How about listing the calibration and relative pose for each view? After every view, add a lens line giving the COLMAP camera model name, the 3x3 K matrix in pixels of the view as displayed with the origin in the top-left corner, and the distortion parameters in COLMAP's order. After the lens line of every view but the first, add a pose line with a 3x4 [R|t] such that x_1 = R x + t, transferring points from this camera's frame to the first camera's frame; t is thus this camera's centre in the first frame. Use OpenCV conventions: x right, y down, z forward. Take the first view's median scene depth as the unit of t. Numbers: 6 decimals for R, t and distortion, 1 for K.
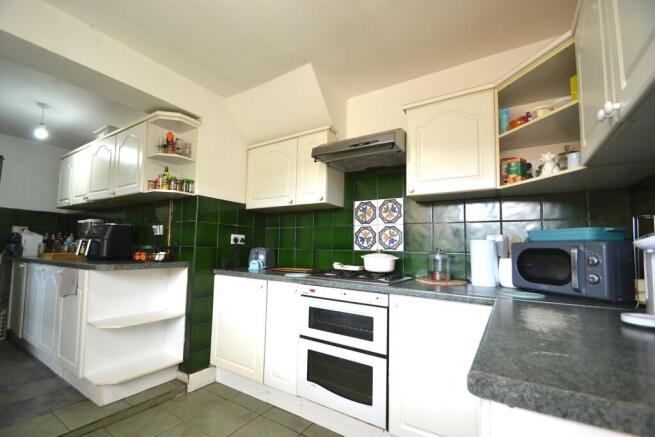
lens RADIAL K [[290.2, 0, 327.3], [0, 290.2, 221.5], [0, 0, 1]] dist [0.000502, 0.000012]
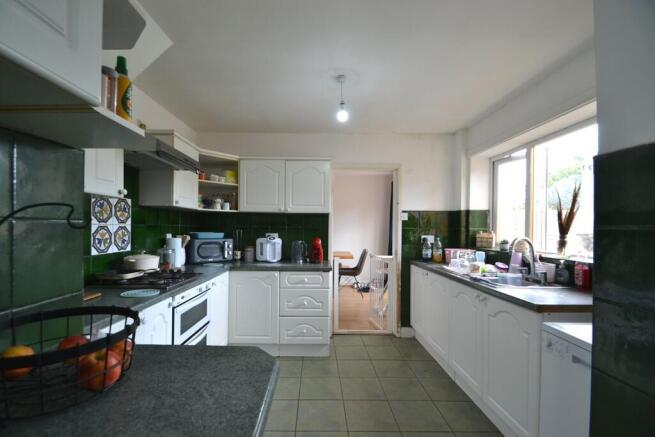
lens RADIAL K [[290.2, 0, 326.6], [0, 290.2, 225.4], [0, 0, 1]] dist [0.000502, 0.000012]
pose [[-0.545856, -0.002515, 0.837875, -0.941612], [-0.068140, 0.996816, -0.041400, 0.006910], [-0.835103, -0.079691, -0.544290, 0.928568]]
